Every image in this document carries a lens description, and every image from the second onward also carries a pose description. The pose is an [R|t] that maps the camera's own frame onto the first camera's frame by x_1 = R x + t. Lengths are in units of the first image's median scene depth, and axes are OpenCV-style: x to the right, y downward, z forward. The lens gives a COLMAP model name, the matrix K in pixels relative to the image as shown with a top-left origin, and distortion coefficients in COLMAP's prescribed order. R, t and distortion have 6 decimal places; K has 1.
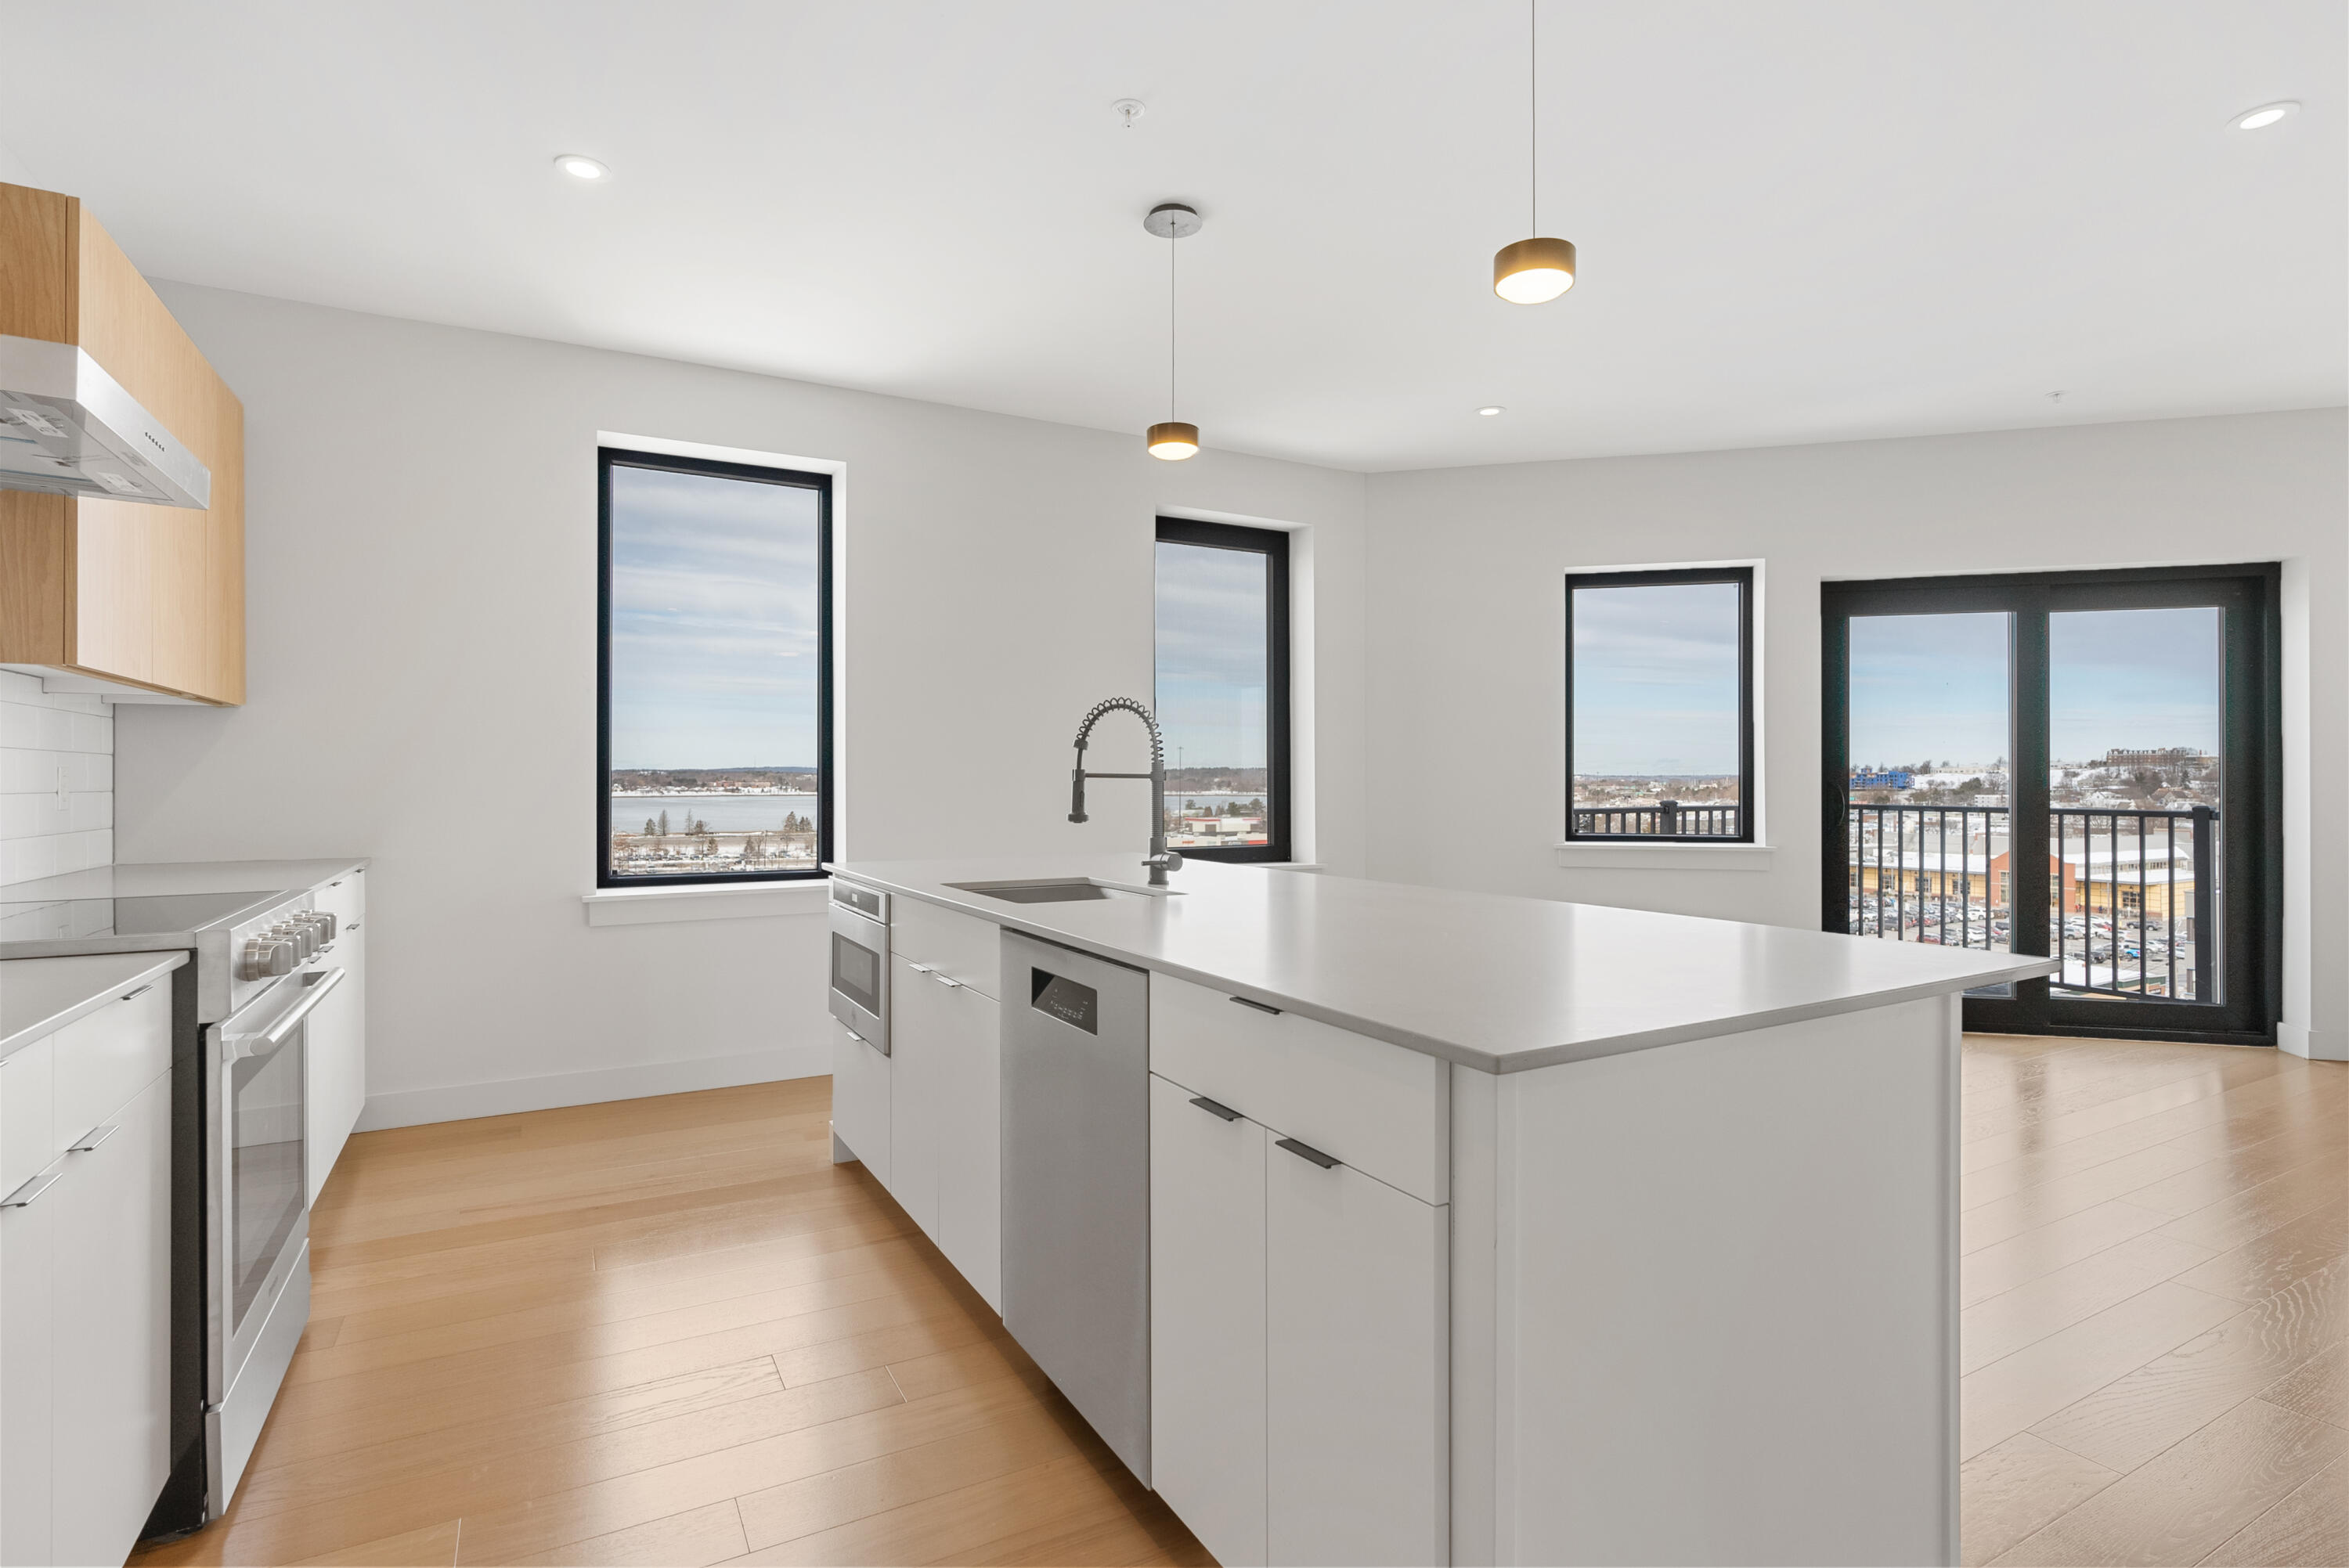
lens RADIAL K [[1144.9, 0, 1179.4], [0, 1144.9, 780.6], [0, 0, 1]] dist [-0.001228, -0.000008]
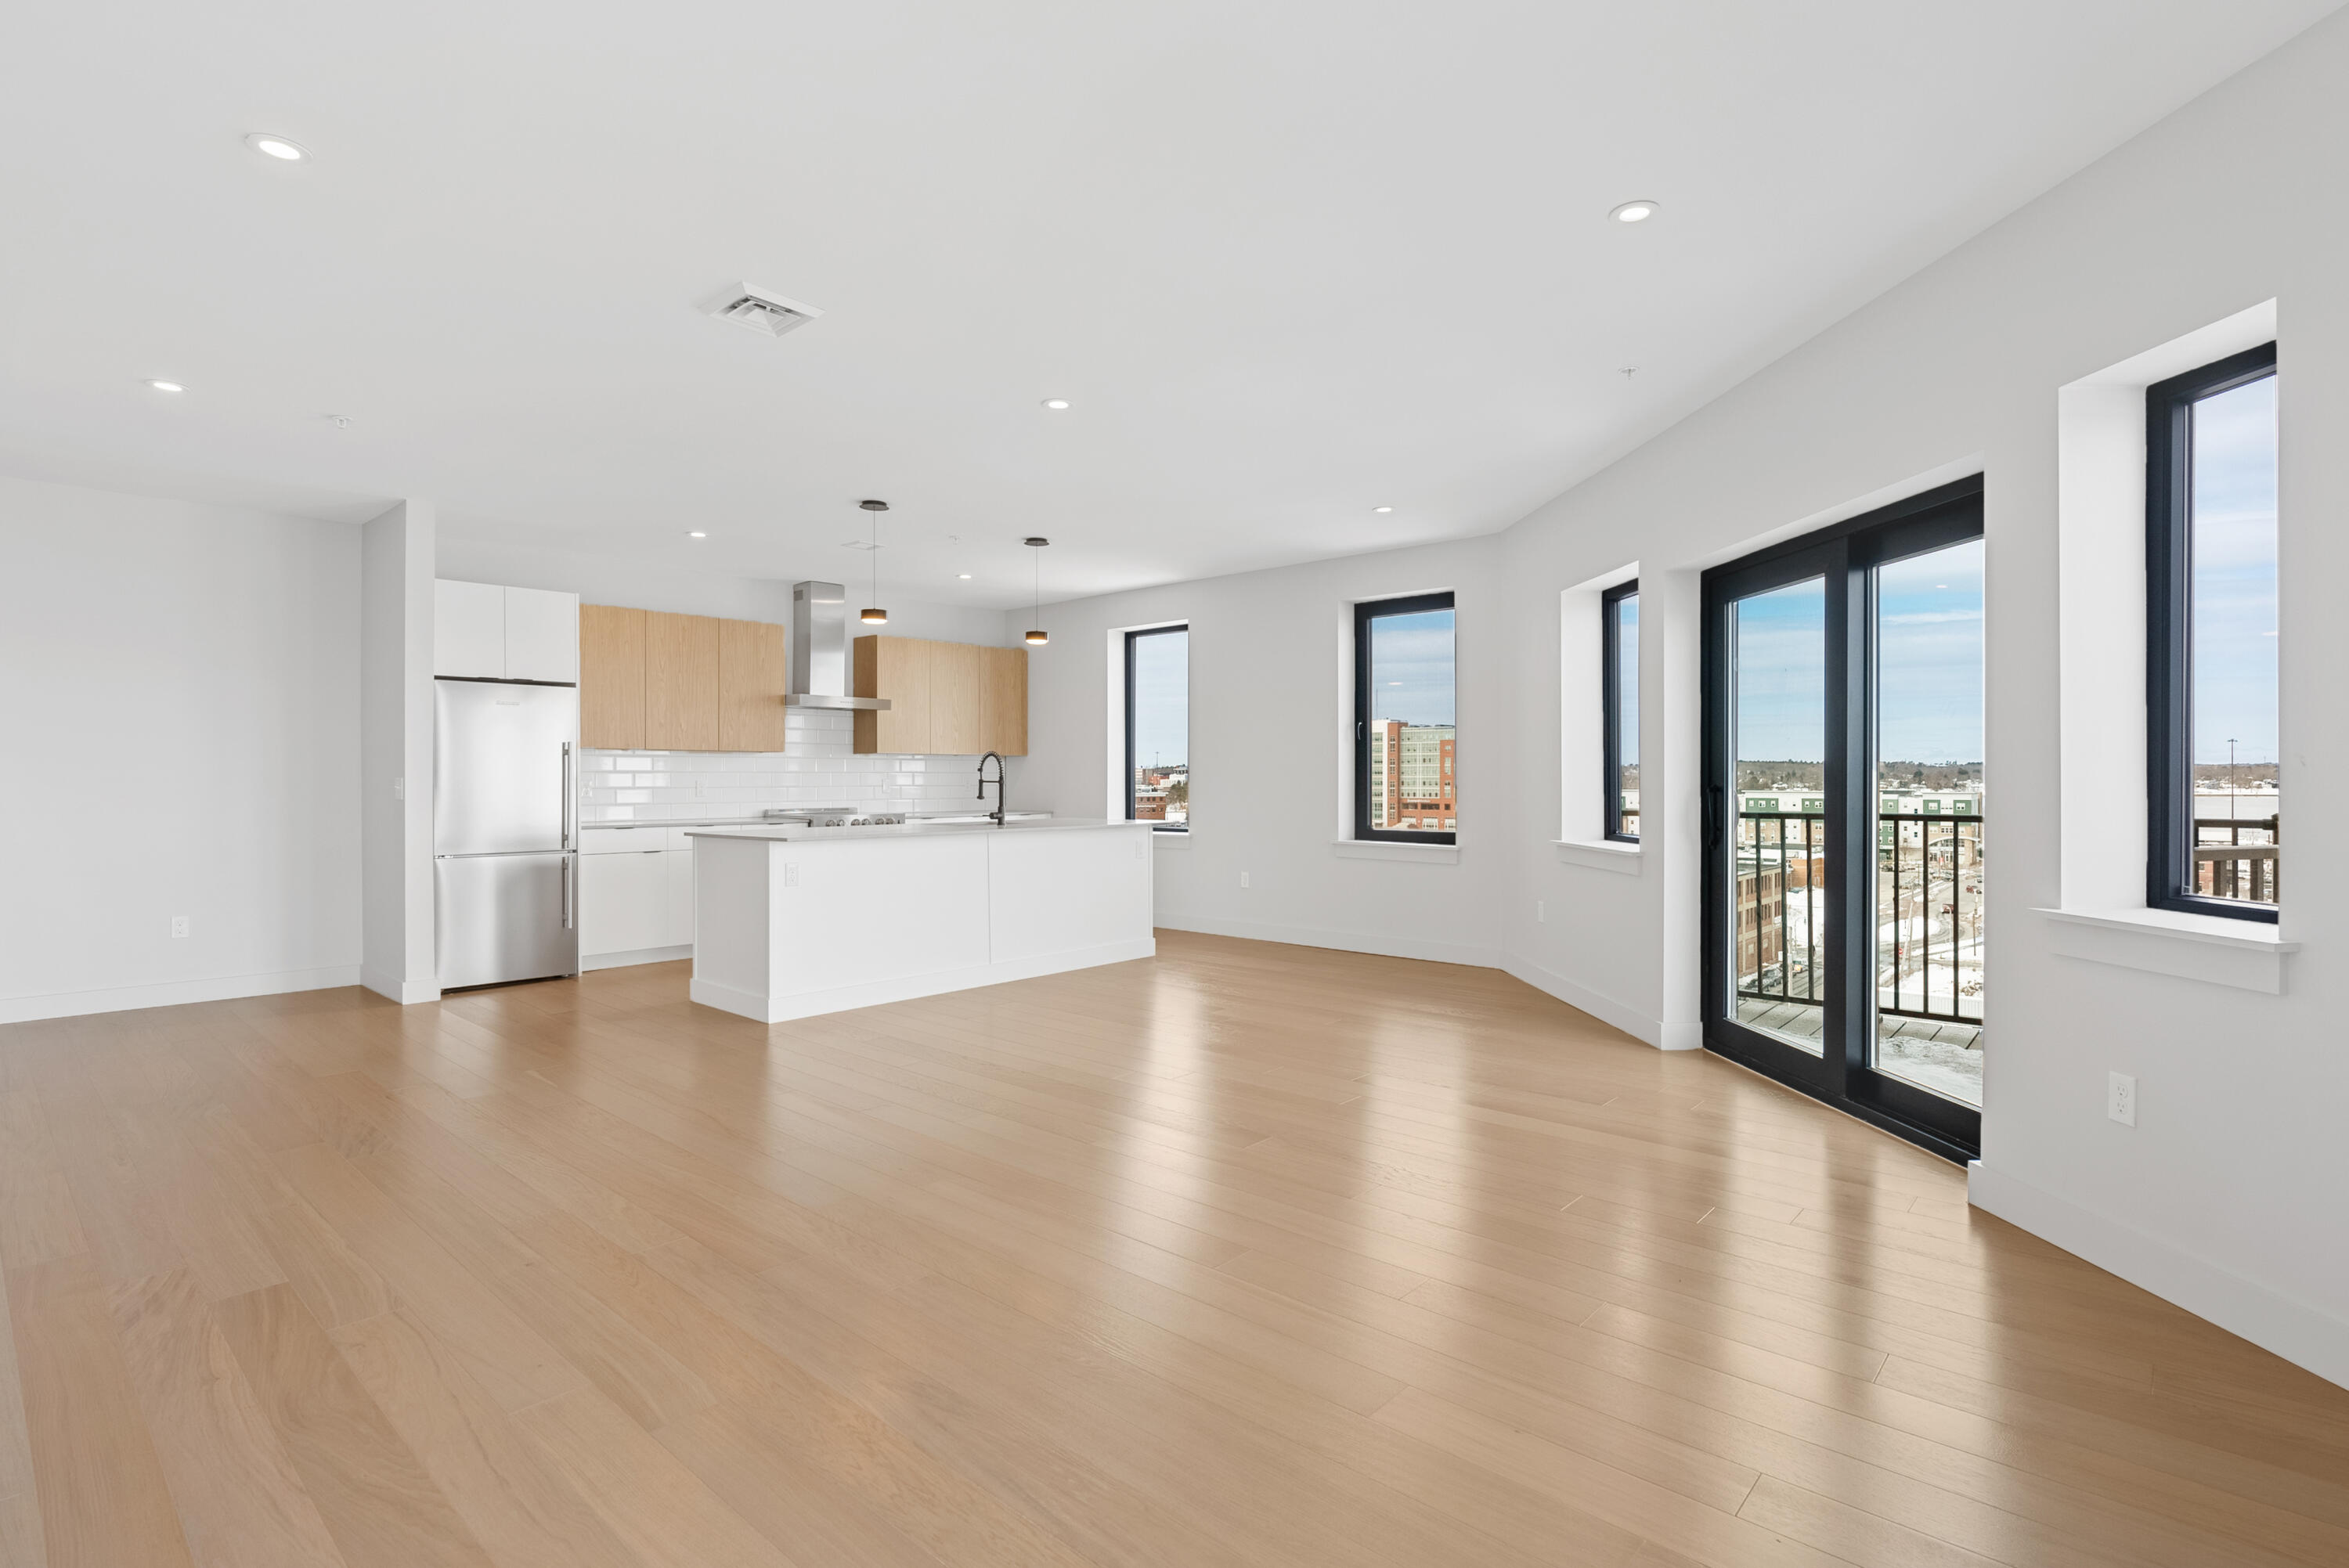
lens RADIAL K [[1144.9, 0, 1179.4], [0, 1144.9, 780.6], [0, 0, 1]] dist [-0.001228, -0.000008]
pose [[0.326601, 0.002671, -0.945158, 1.427274], [0.001199, 0.999994, 0.003240, -0.008204], [0.945161, -0.002192, 0.326596, 0.319876]]
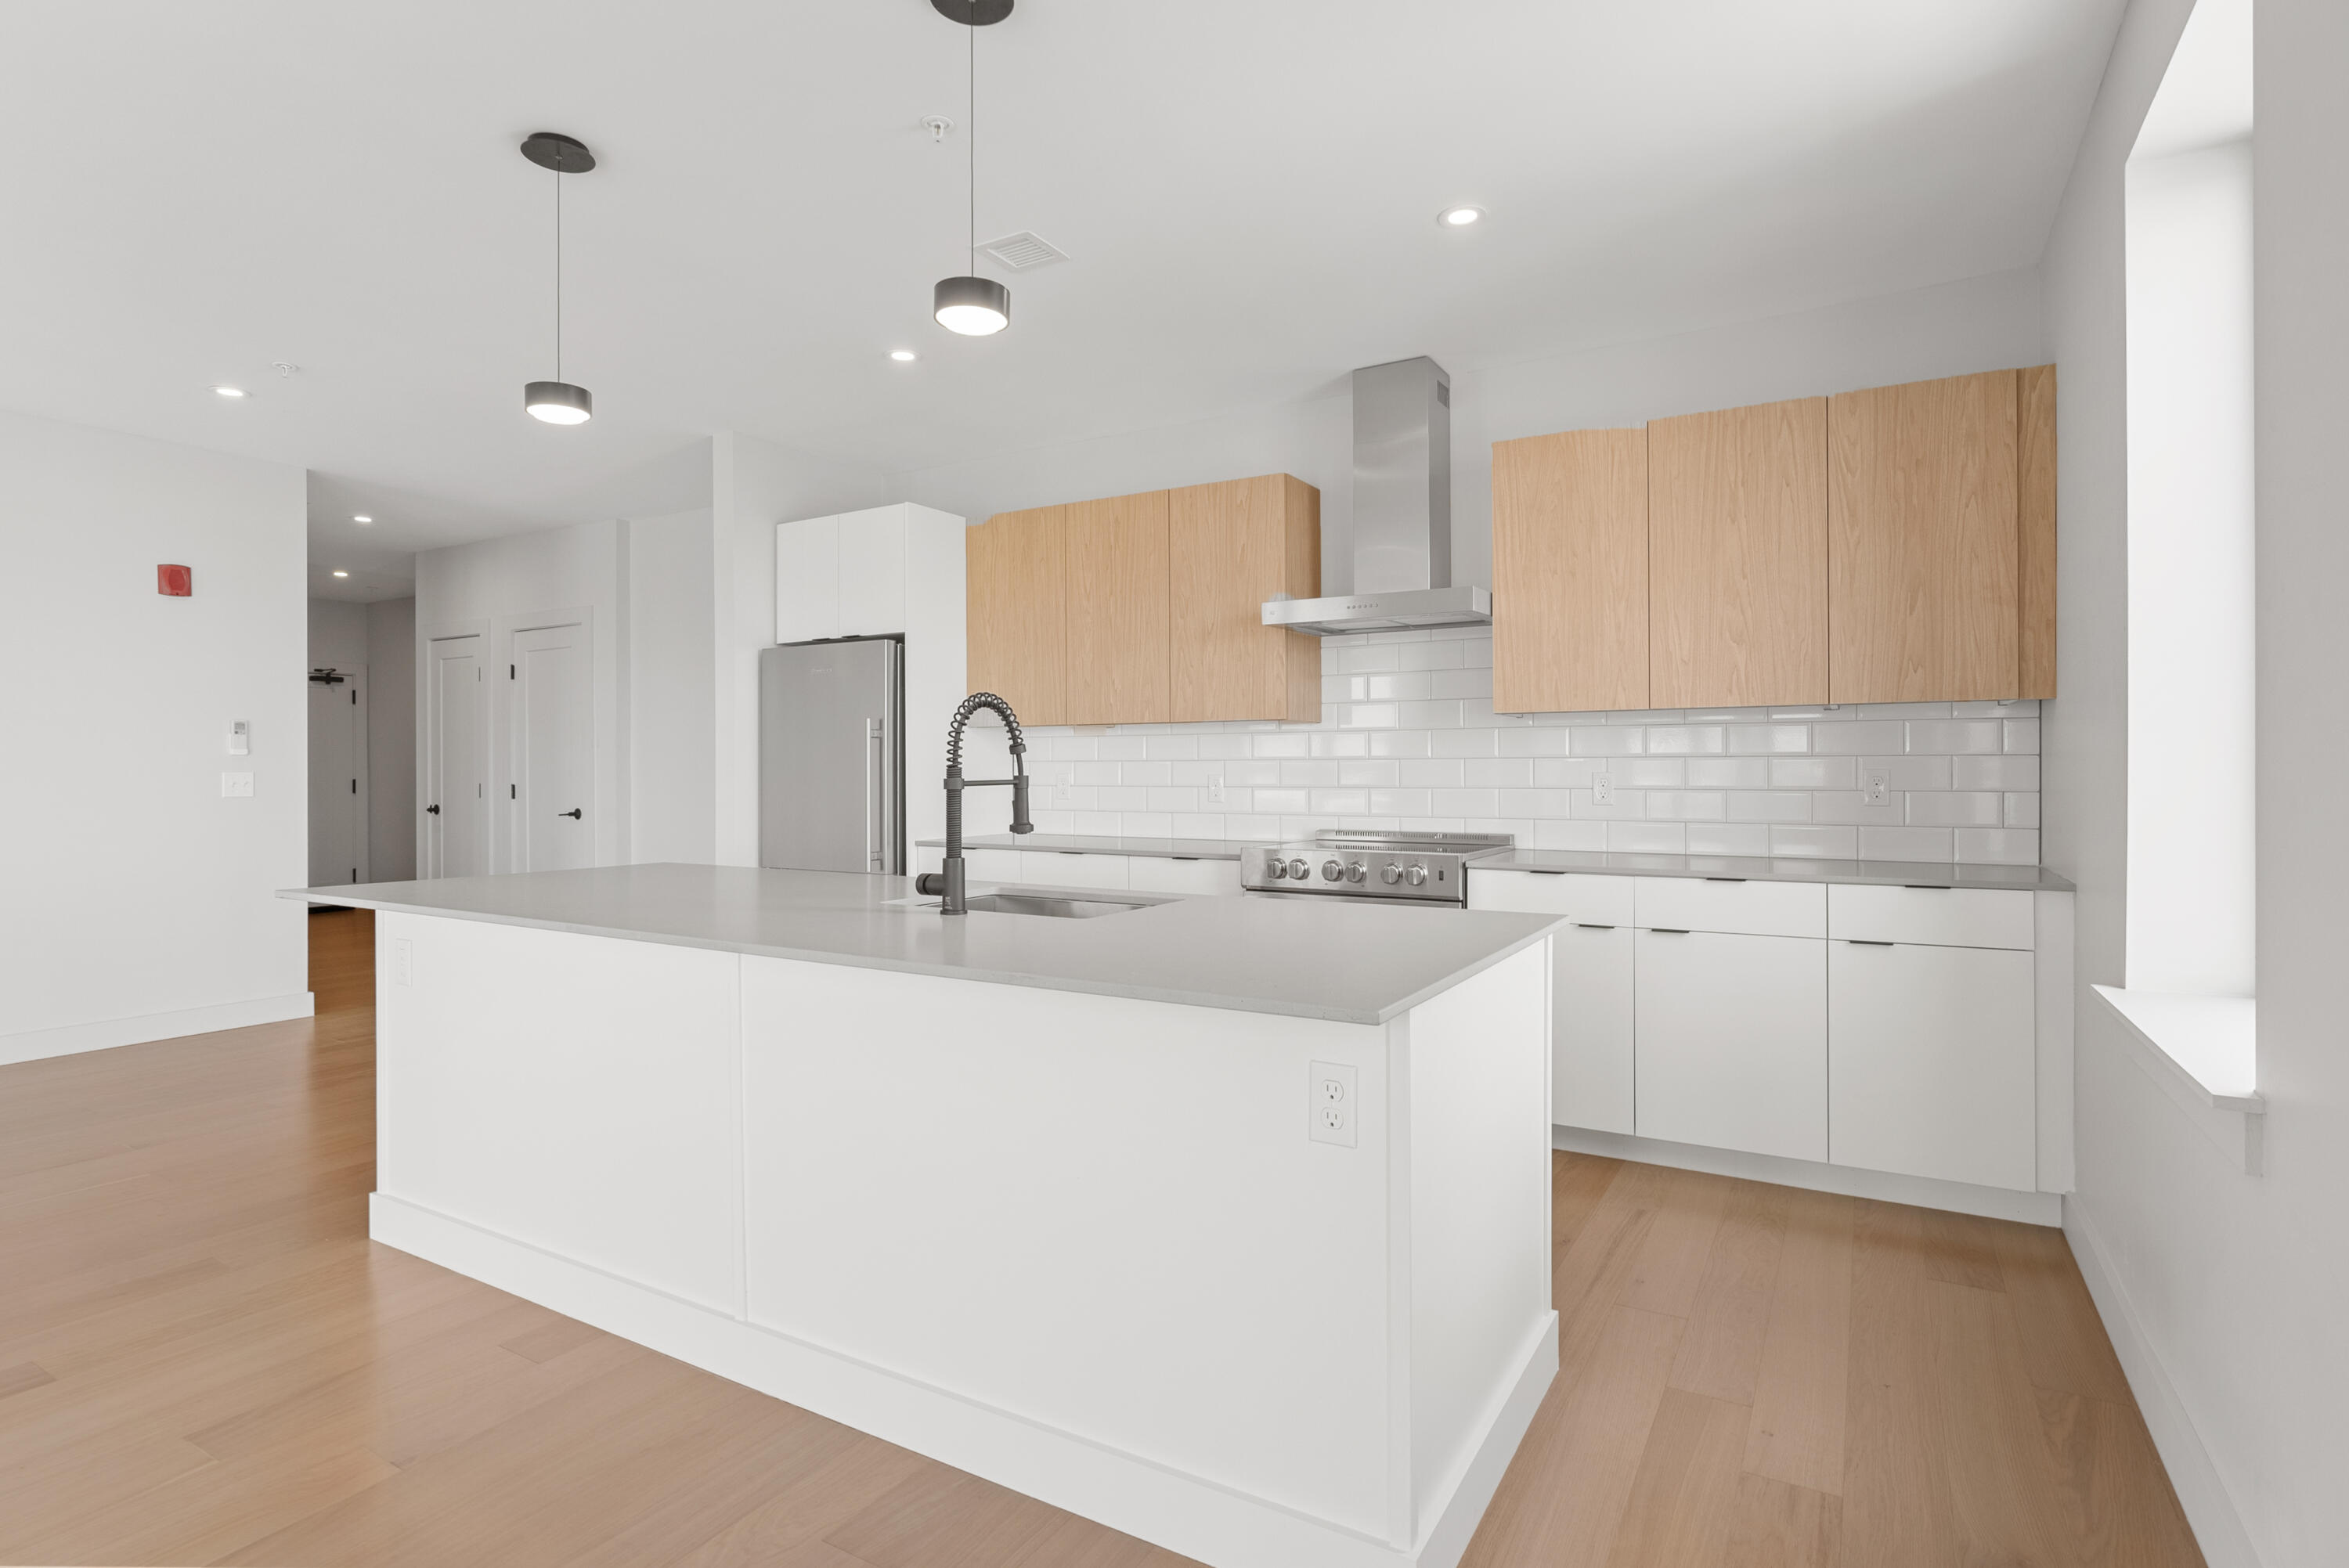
lens RADIAL K [[1197.3, 0, 1174.5], [0, 1197.3, 784.0], [0, 0, 1]] dist [-0.002929, -0.000420]
pose [[-0.868701, 0.007534, -0.495280, 0.163941], [0.001640, 0.999923, 0.012333, -0.007502], [0.495335, 0.009901, -0.868646, 1.075666]]
